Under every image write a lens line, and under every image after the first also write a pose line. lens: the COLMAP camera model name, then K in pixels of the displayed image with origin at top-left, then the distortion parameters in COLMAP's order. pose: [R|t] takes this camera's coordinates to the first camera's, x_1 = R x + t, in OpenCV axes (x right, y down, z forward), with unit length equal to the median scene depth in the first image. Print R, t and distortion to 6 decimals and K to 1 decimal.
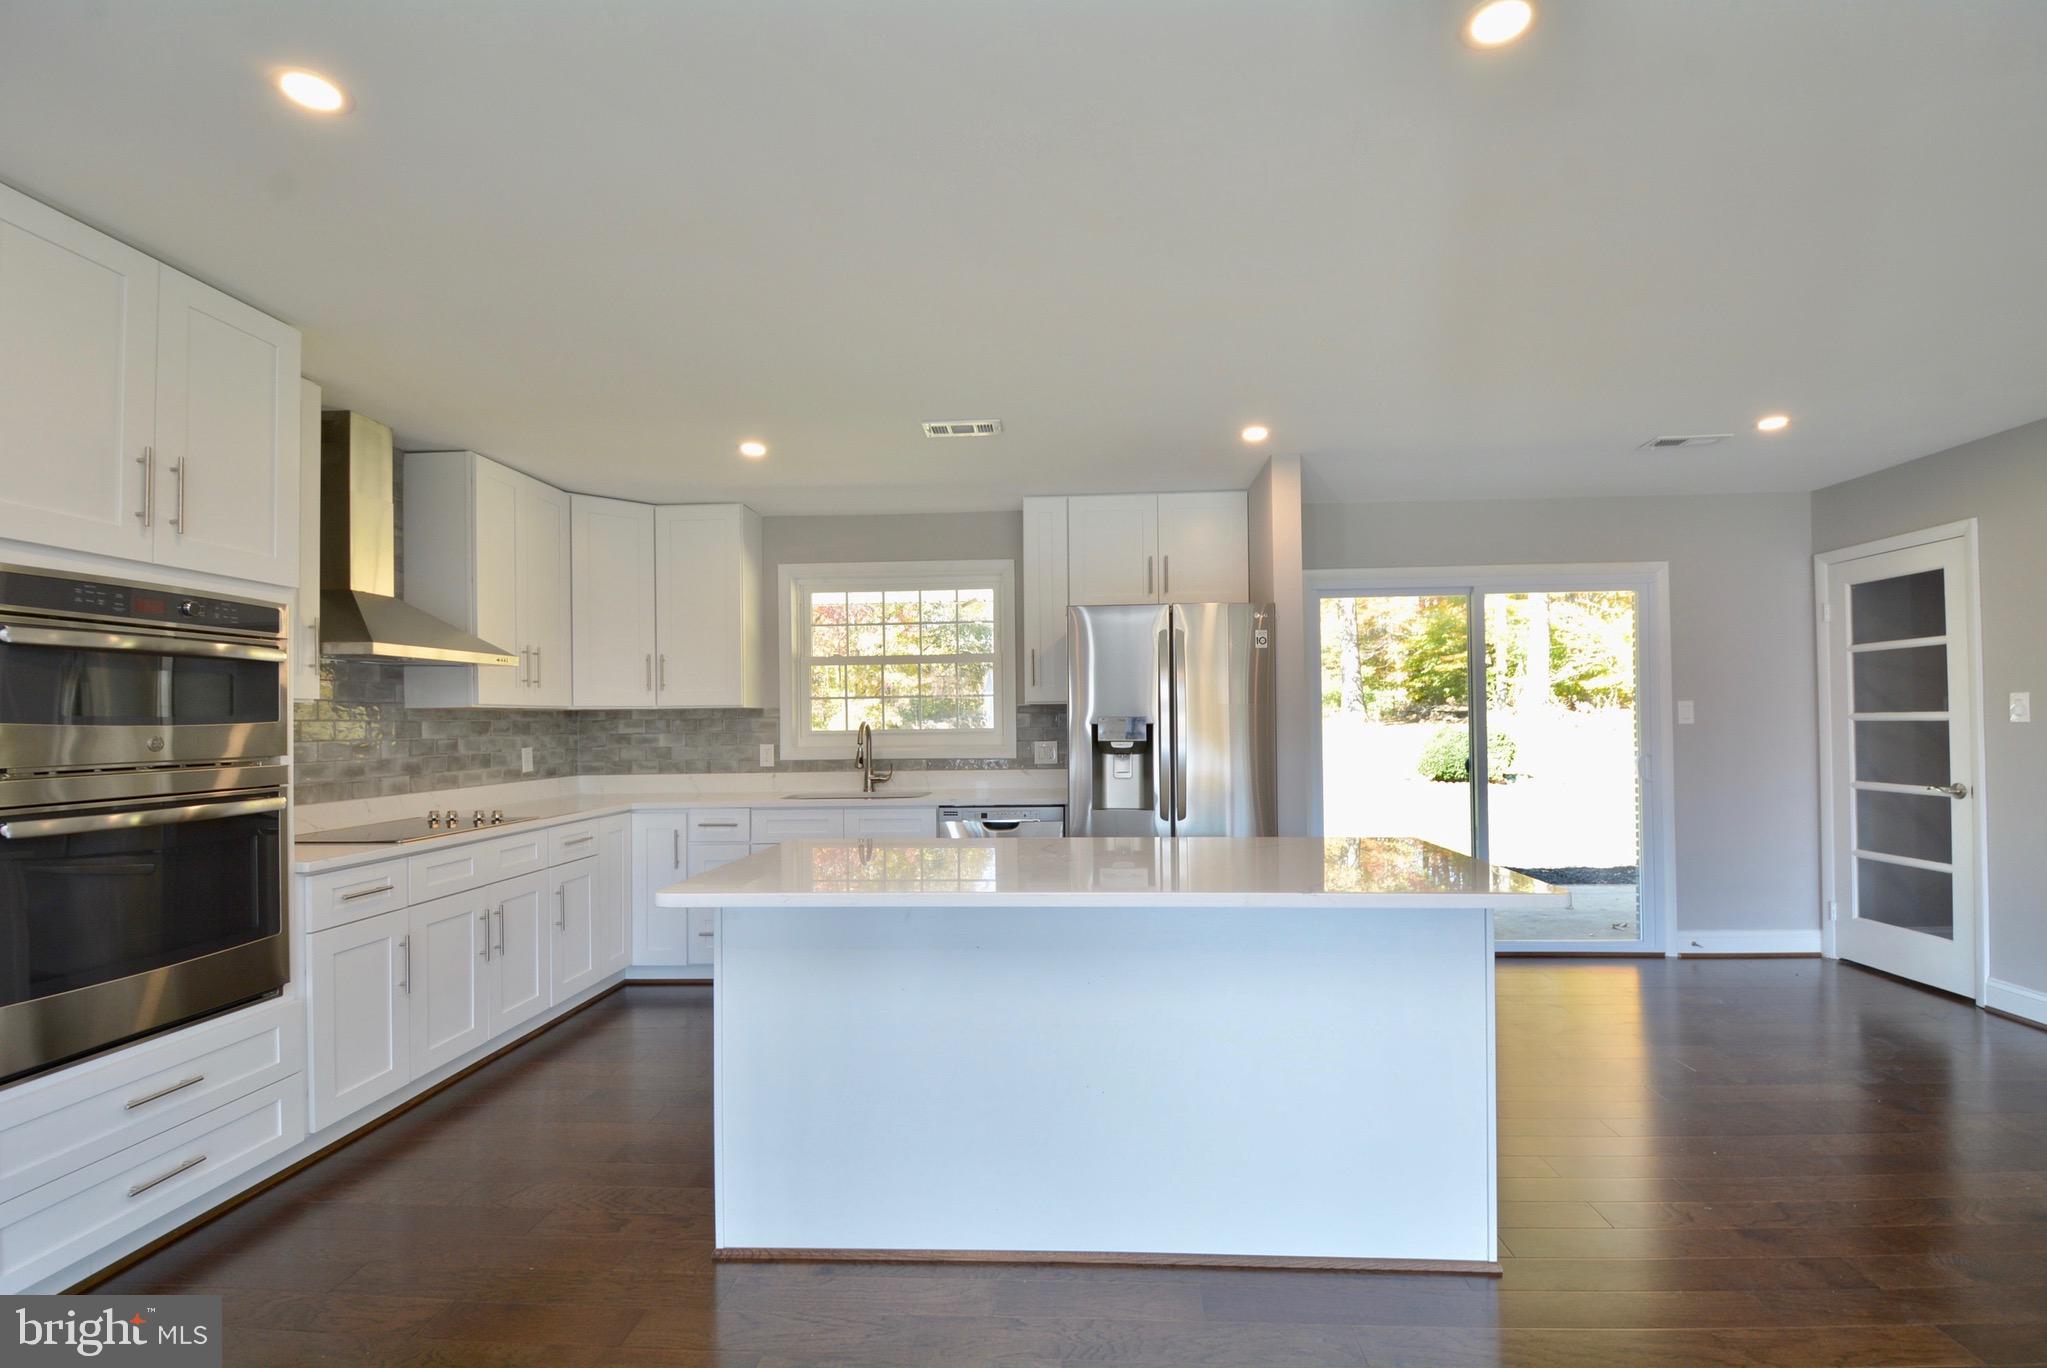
lens RADIAL K [[895.9, 0, 1048.8], [0, 895.9, 710.6], [0, 0, 1]] dist [0.001751, -0.014360]
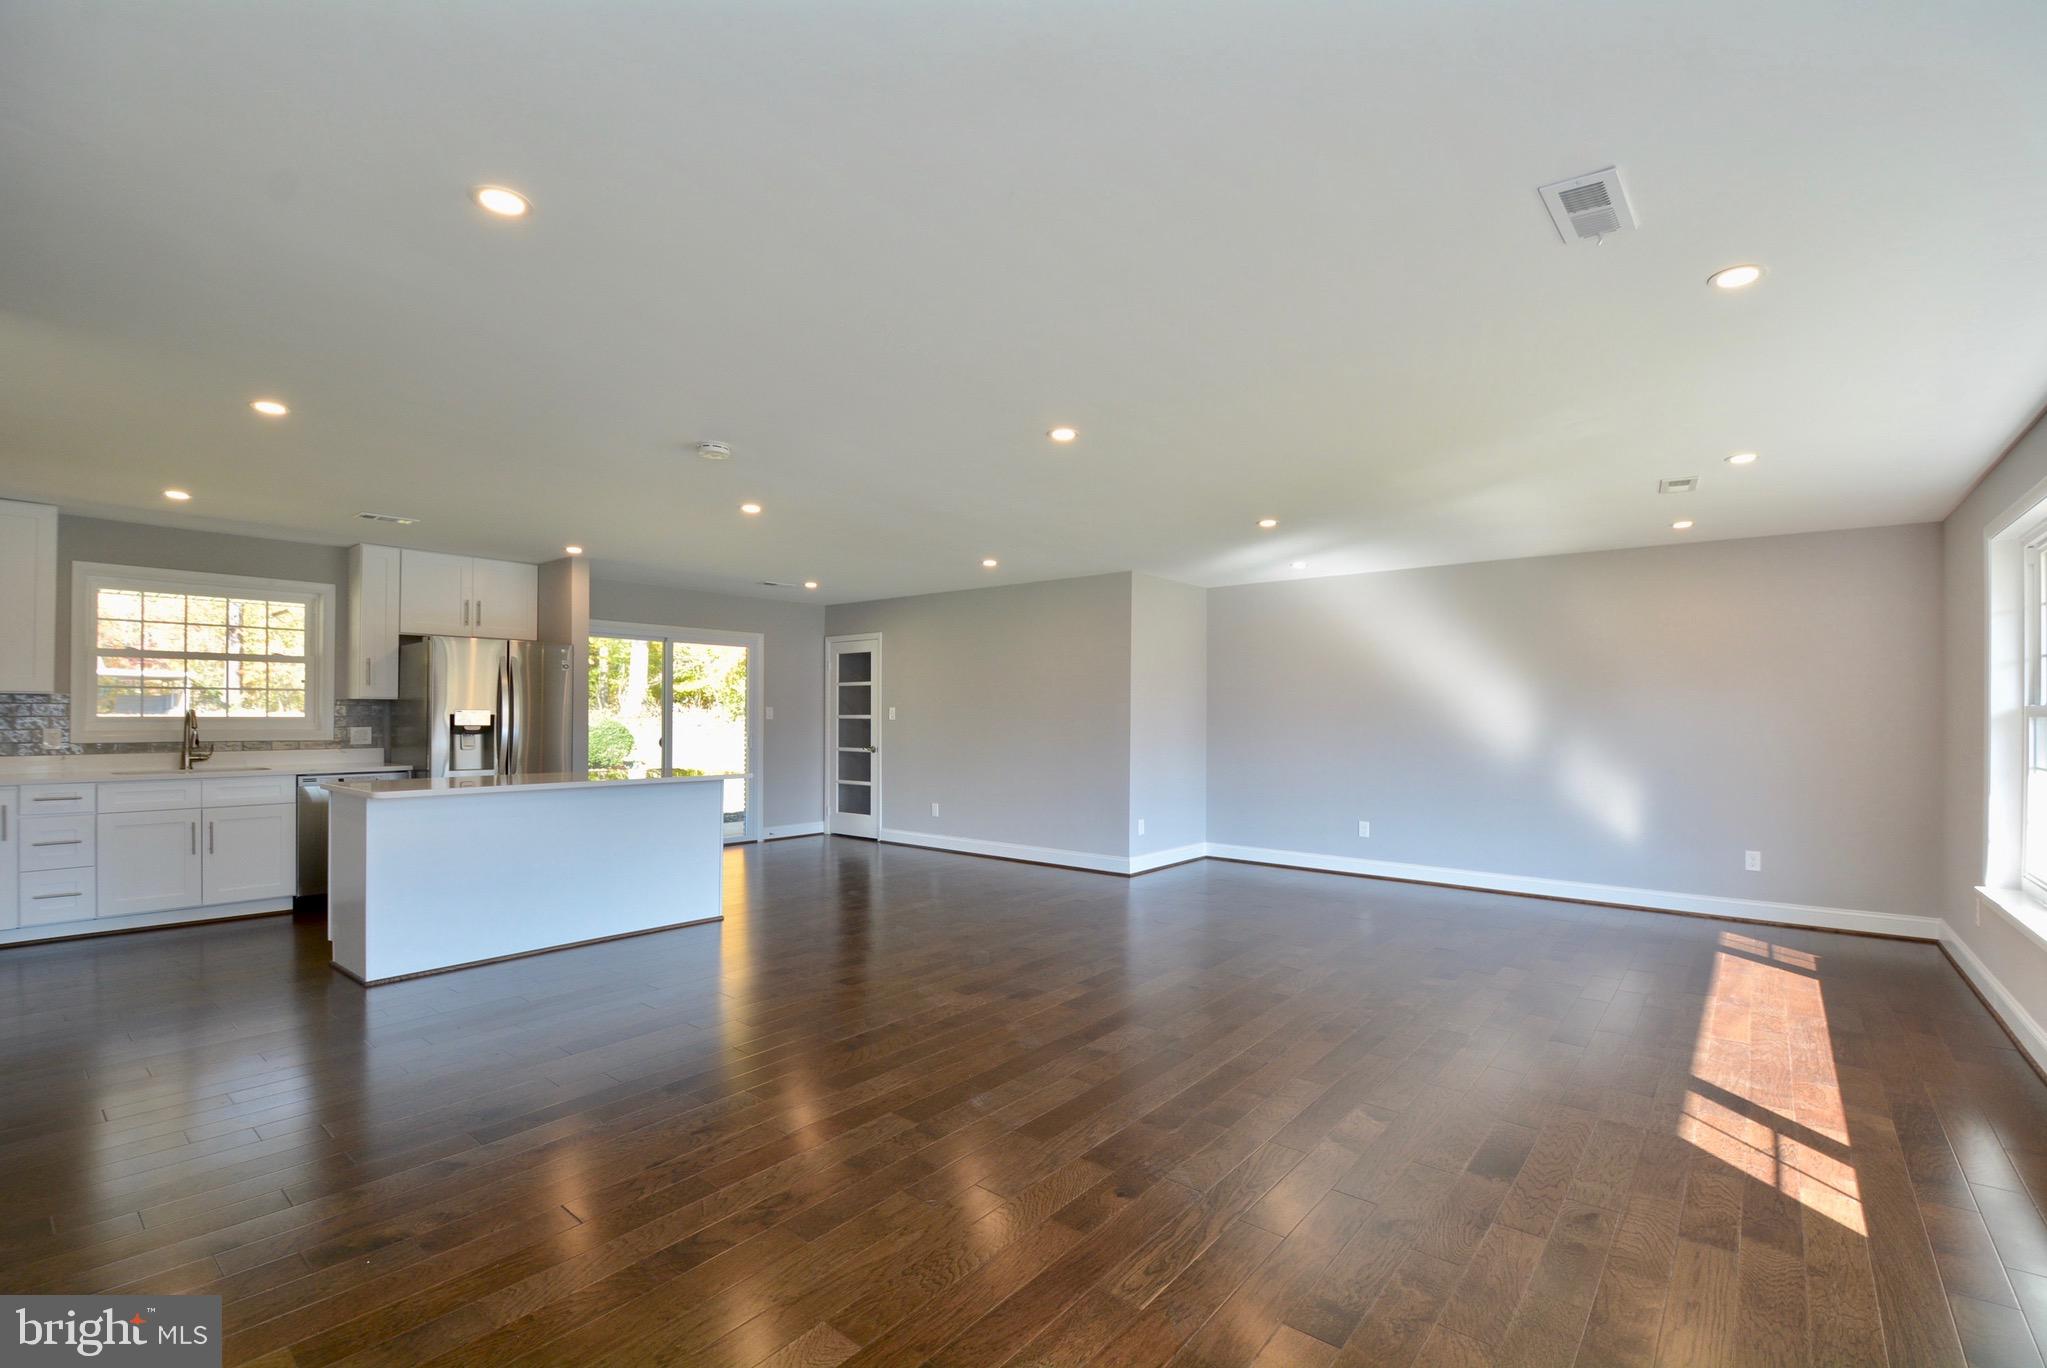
lens RADIAL K [[895.9, 0, 1044.7], [0, 895.9, 708.9], [0, 0, 1]] dist [0.001751, -0.014360]
pose [[0.584560, 0.020583, 0.811089, -0.512734], [-0.021737, 0.999717, -0.009704, -0.001444], [-0.811059, -0.011958, 0.584842, -0.616548]]
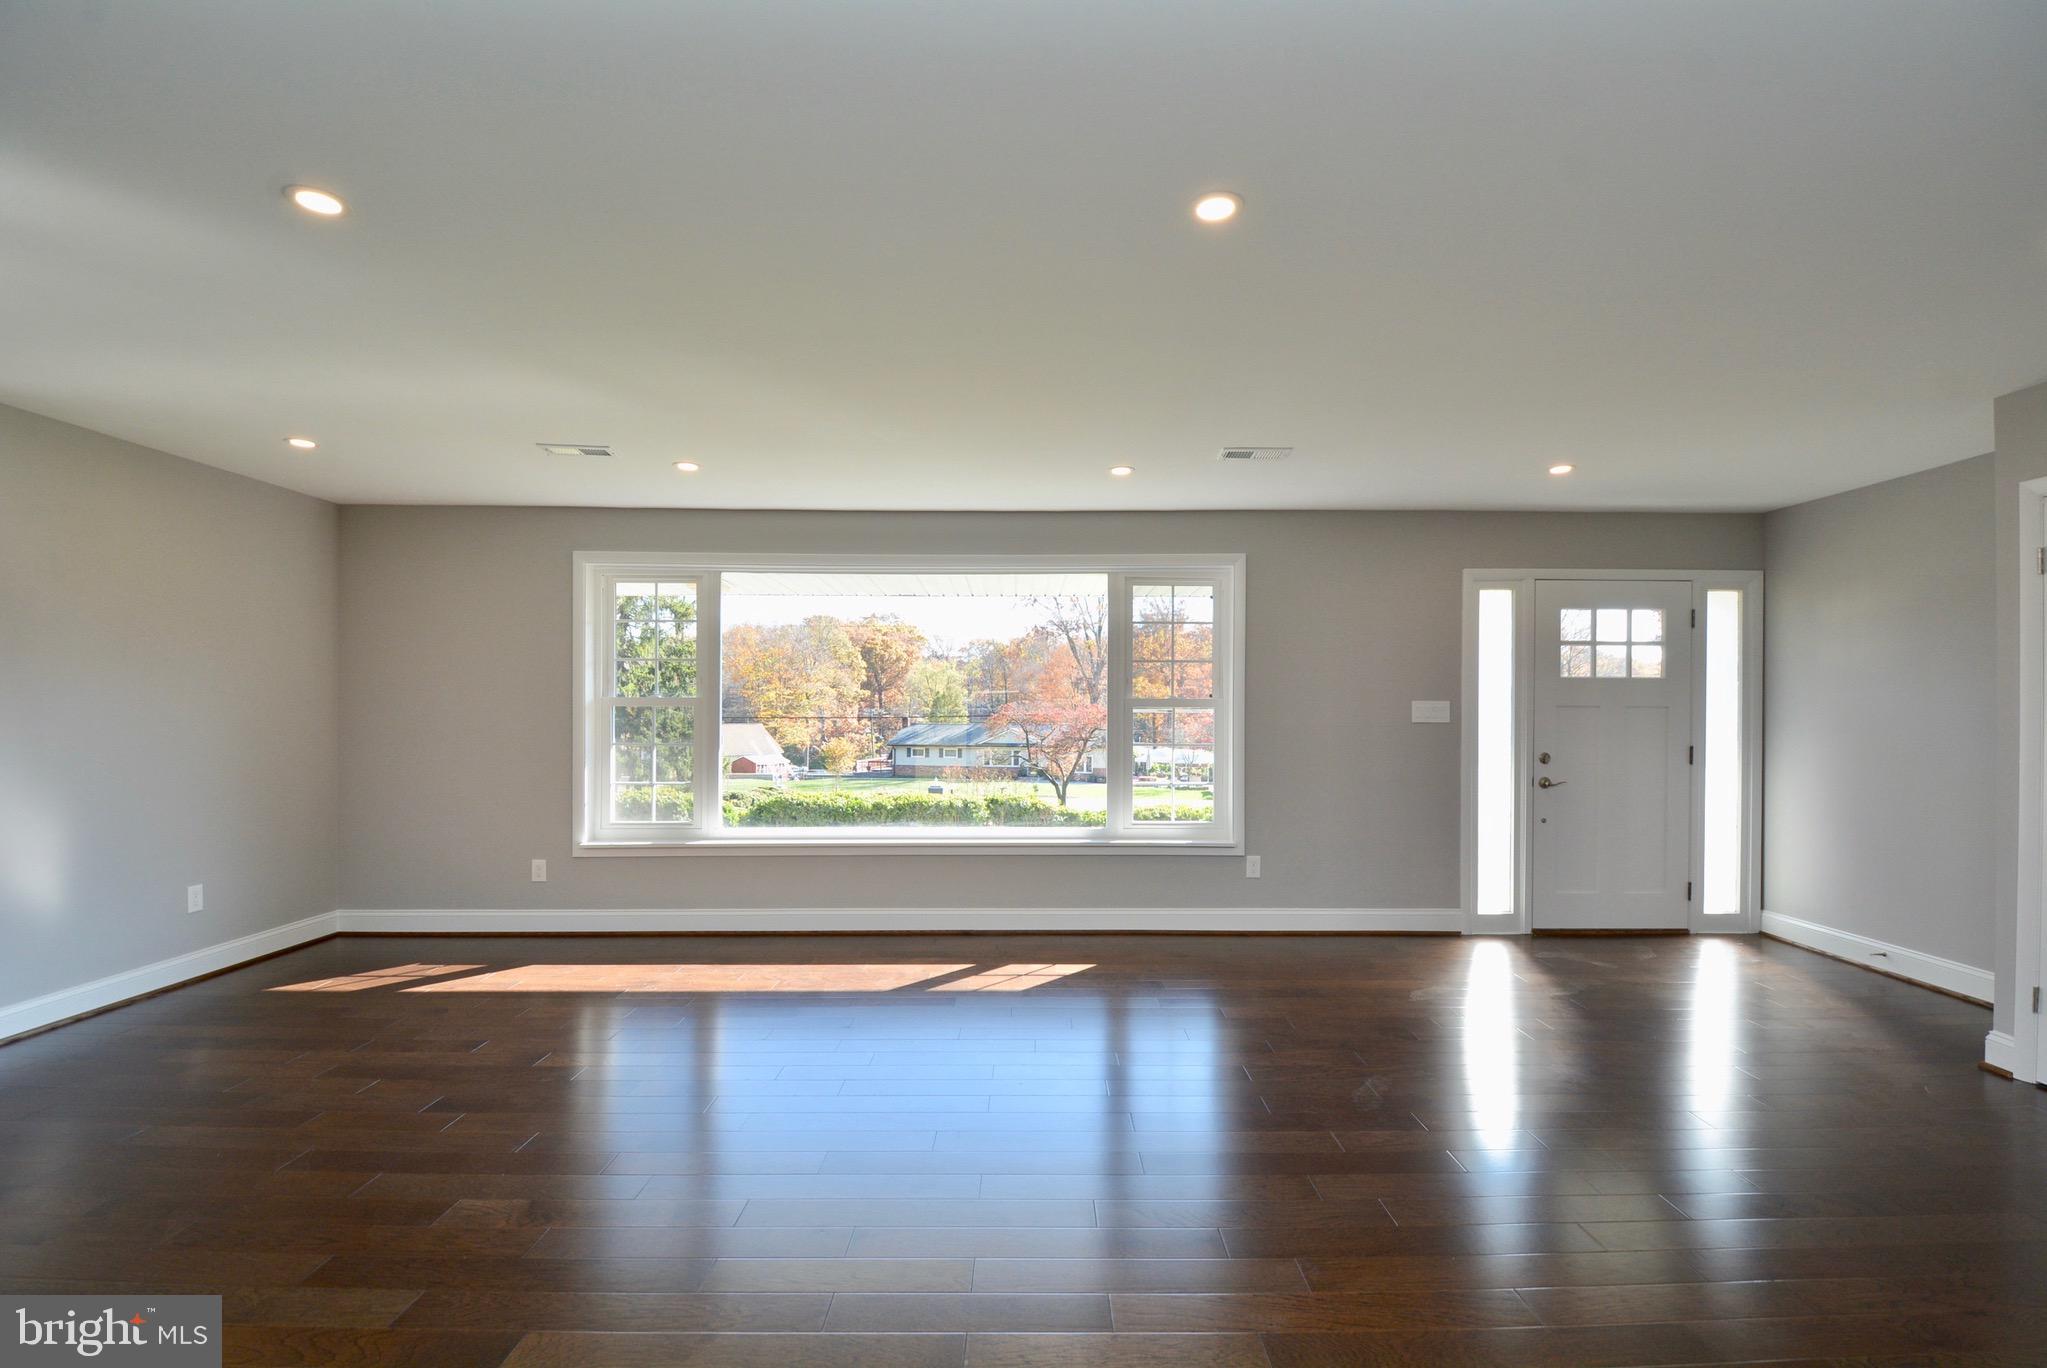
lens RADIAL K [[895.9, 0, 1029.5], [0, 895.9, 702.4], [0, 0, 1]] dist [0.001751, -0.014360]
pose [[-0.997578, 0.007347, -0.069169, 0.278521], [0.008529, 0.999822, -0.016802, -0.002309], [0.069033, -0.017351, -0.997463, 0.279561]]
